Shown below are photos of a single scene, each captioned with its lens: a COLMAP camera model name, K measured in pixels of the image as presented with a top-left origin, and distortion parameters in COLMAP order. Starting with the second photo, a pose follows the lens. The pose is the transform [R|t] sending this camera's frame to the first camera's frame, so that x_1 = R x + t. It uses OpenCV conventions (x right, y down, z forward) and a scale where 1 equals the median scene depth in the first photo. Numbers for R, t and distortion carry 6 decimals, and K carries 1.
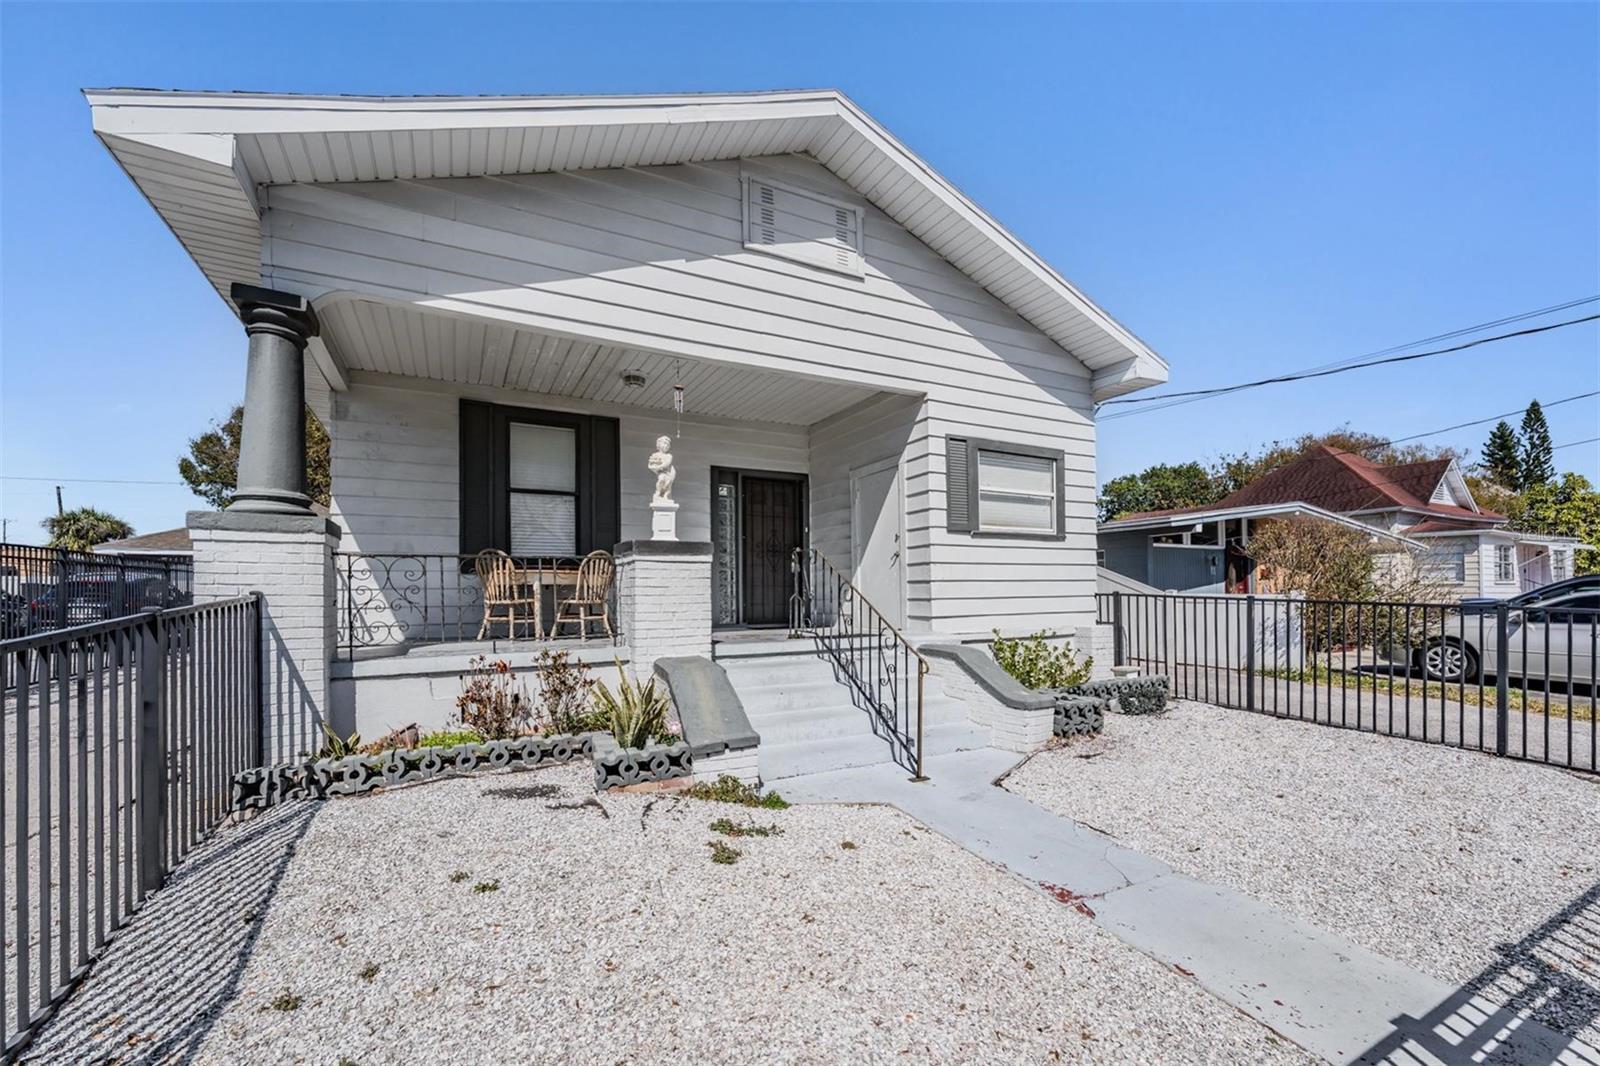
lens RADIAL K [[653.7, 0, 795.8], [0, 653.7, 588.1], [0, 0, 1]] dist [-0.000517, -0.000157]
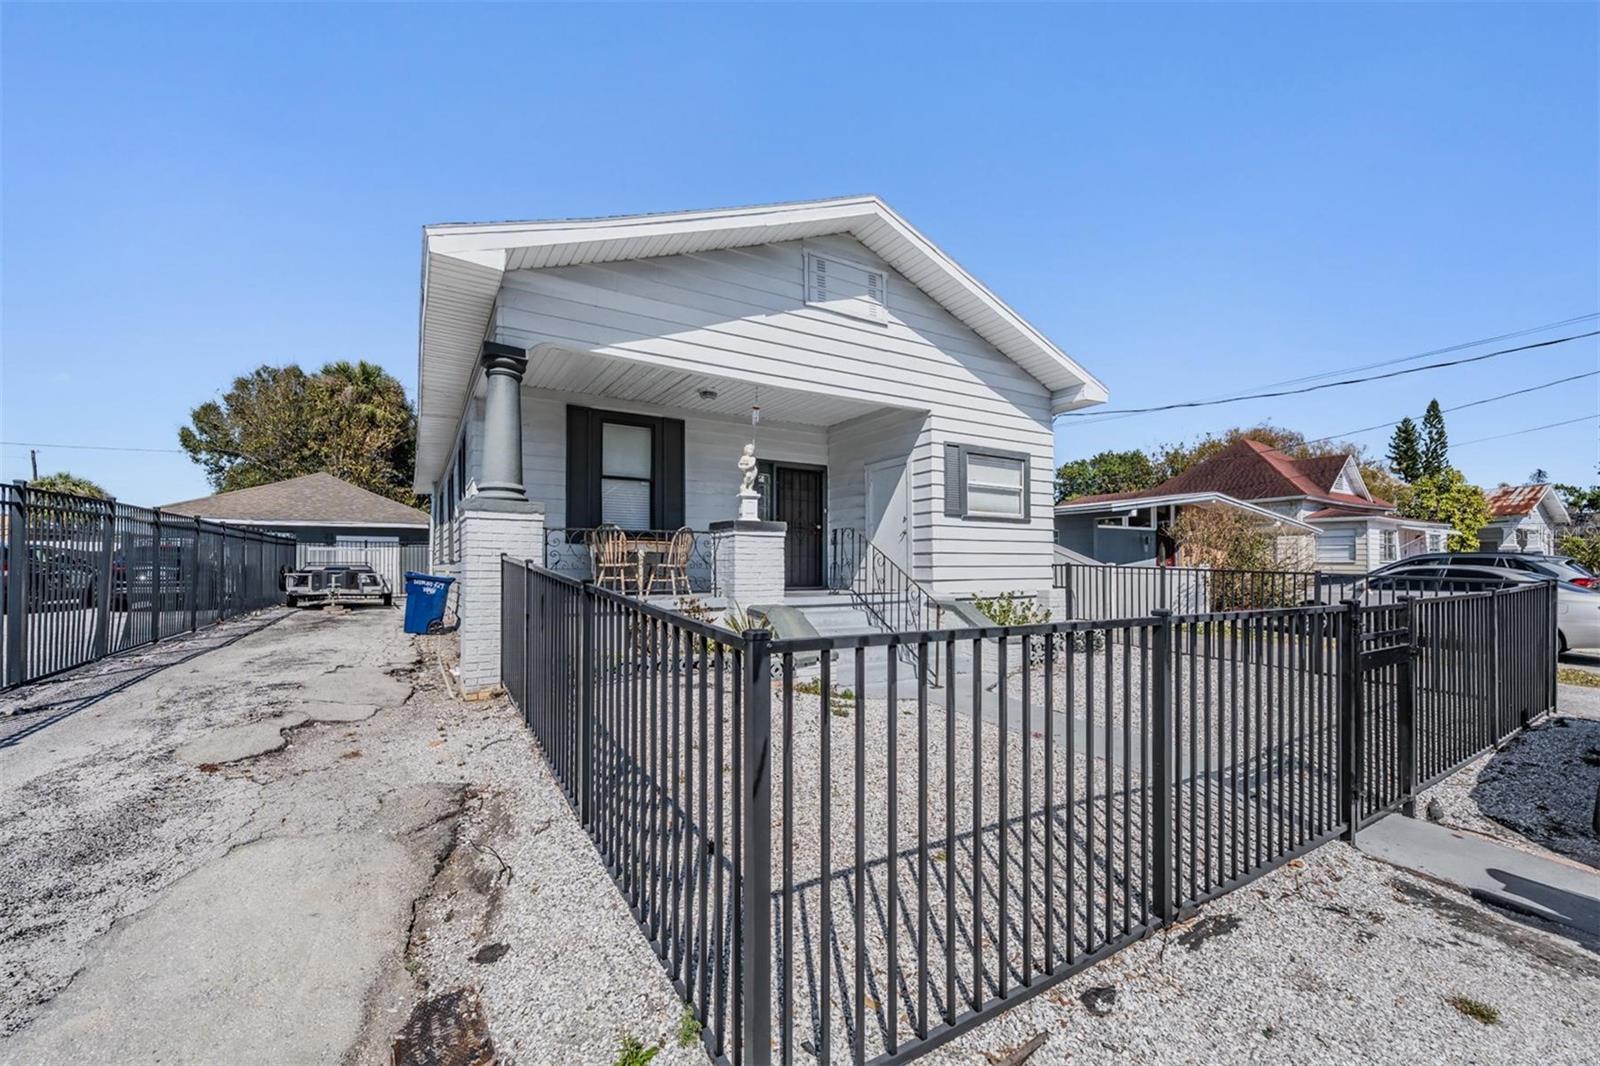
lens RADIAL K [[666.6, 0, 802.9], [0, 666.6, 562.0], [0, 0, 1]] dist [0.000049, 0.000040]
pose [[0.996919, 0.009607, 0.077849, -0.147849], [-0.009486, 0.999953, -0.001932, 0.011949], [-0.077864, 0.001188, 0.996963, -0.299245]]
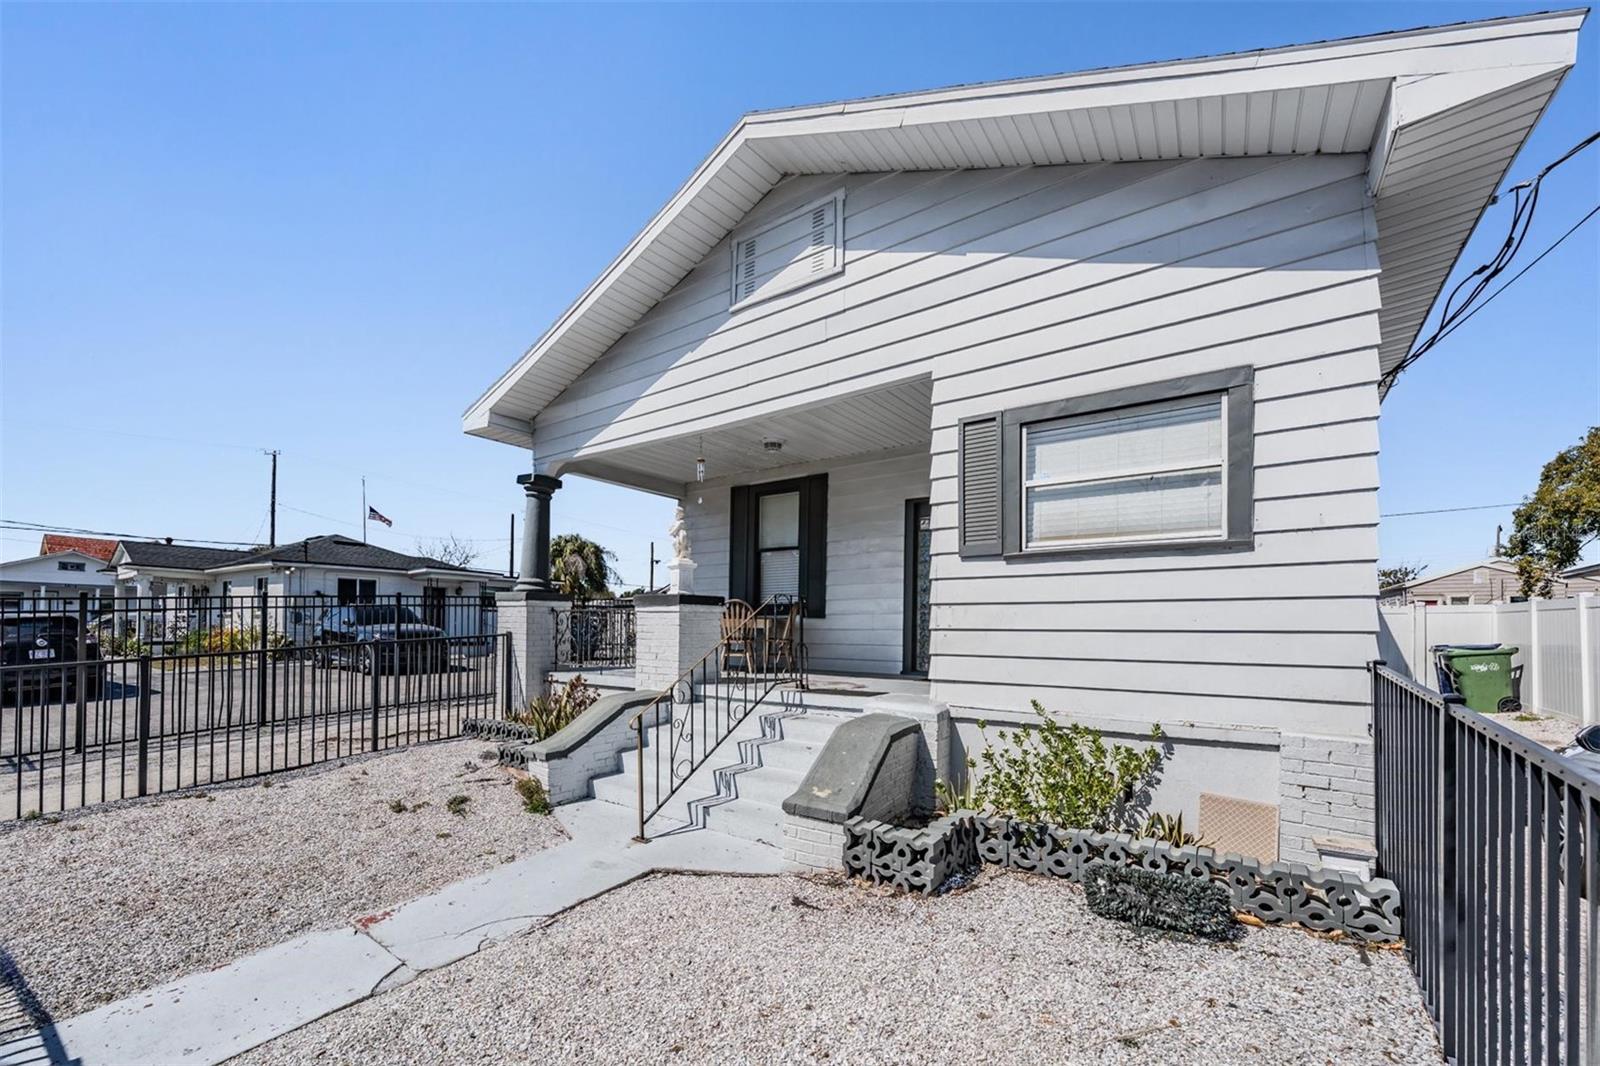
lens RADIAL K [[672.3, 0, 802.7], [0, 672.3, 615.6], [0, 0, 1]] dist [-0.000260, 0.000011]
pose [[0.426519, 0.001115, -0.904478, 0.759008], [-0.002677, 0.999996, -0.000029, -0.023658], [0.904475, 0.002434, 0.426520, 0.508006]]
